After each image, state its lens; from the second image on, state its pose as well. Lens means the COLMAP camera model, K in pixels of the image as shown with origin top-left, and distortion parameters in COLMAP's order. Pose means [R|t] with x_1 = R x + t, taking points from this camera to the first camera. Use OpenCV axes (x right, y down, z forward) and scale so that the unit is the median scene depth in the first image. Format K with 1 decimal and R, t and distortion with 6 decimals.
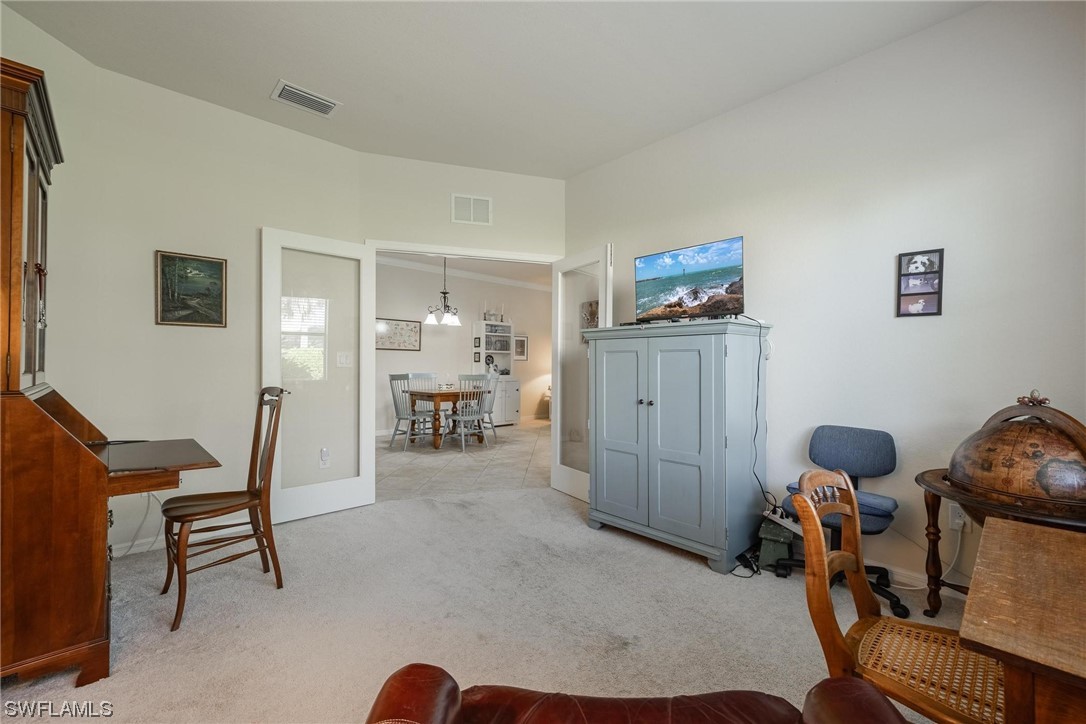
lens RADIAL K [[452.0, 0, 563.1], [0, 452.0, 361.9], [0, 0, 1]] dist [0.000718, 0.000020]
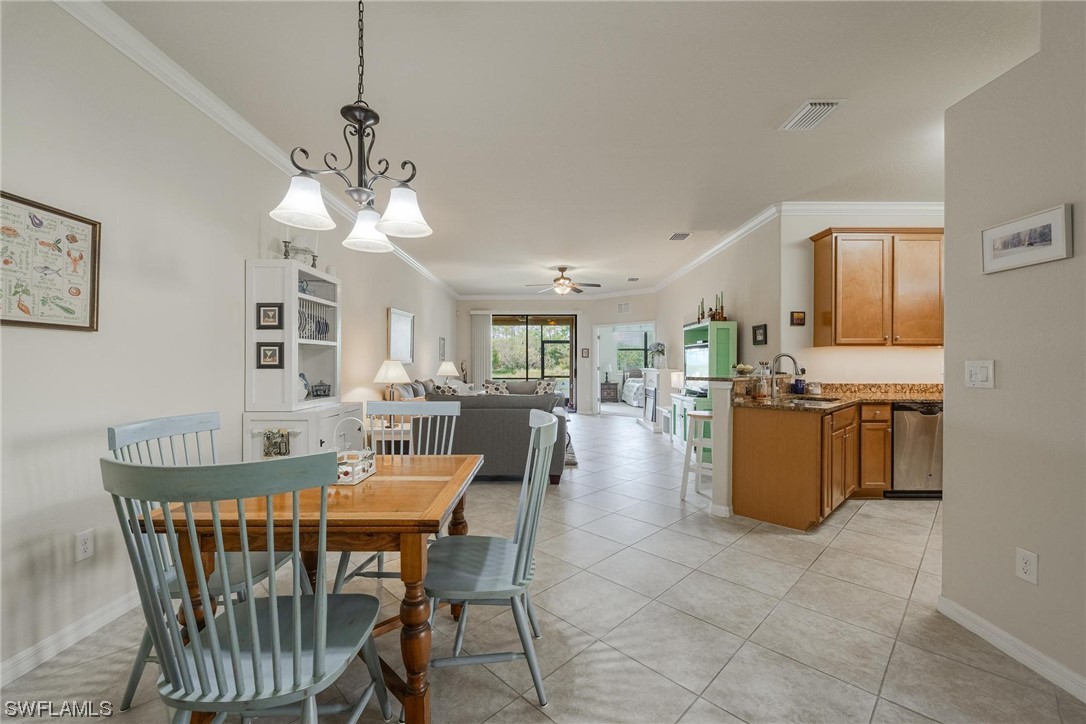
lens RADIAL K [[441.5, 0, 541.9], [0, 441.5, 366.0], [0, 0, 1]] dist [-0.000783, -0.000312]
pose [[0.706736, -0.010696, 0.707397, -0.291569], [-0.001001, 0.999870, 0.016118, -0.007829], [-0.707477, -0.012099, 0.706633, 0.582557]]
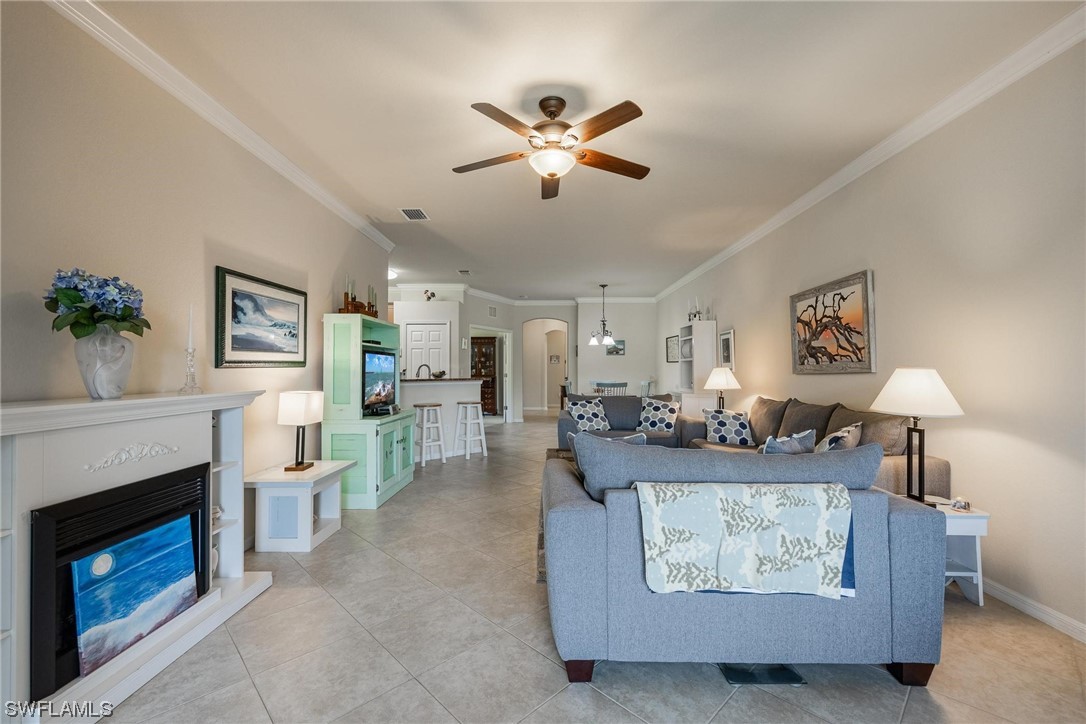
lens RADIAL K [[451.9, 0, 543.6], [0, 451.9, 367.1], [0, 0, 1]] dist [0.004269, 0.000119]
pose [[-0.712809, -0.009329, -0.701296, 0.632762], [0.000362, 0.999907, -0.013669, 0.002053], [0.701358, -0.009997, -0.712739, 1.439512]]
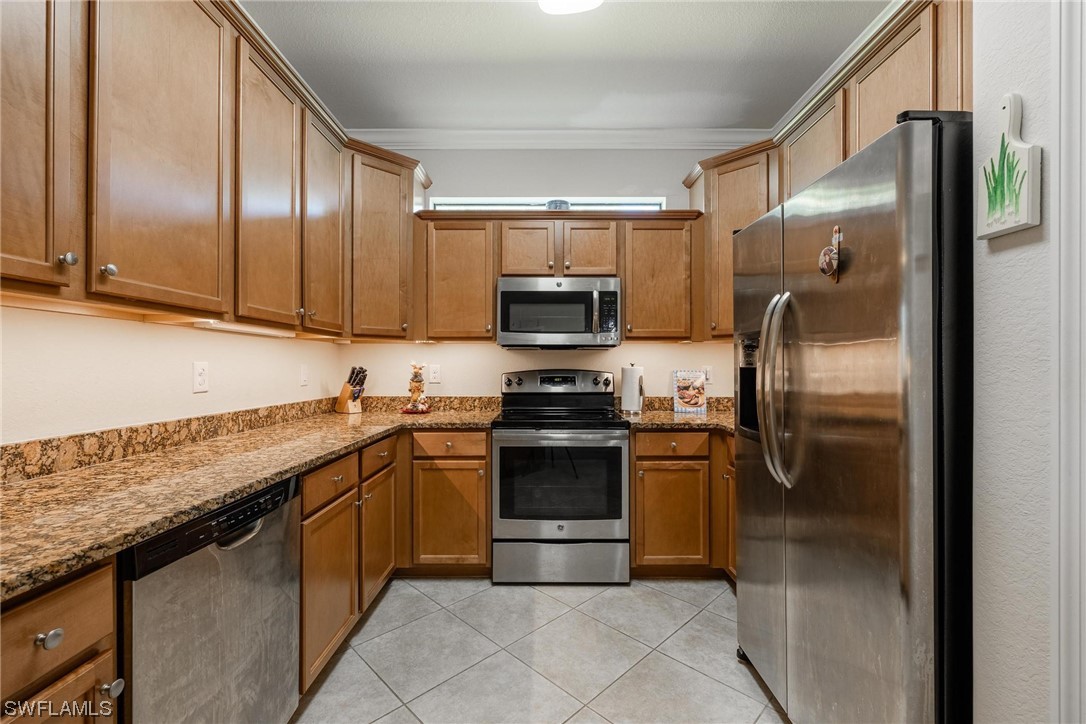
lens RADIAL K [[456.8, 0, 544.9], [0, 456.8, 364.3], [0, 0, 1]] dist [-0.001106, -0.000110]
pose [[-0.706393, -0.003131, 0.707813, 0.163815], [-0.006931, 0.999973, -0.002494, -0.004402], [-0.707786, -0.006668, -0.706395, 0.656158]]
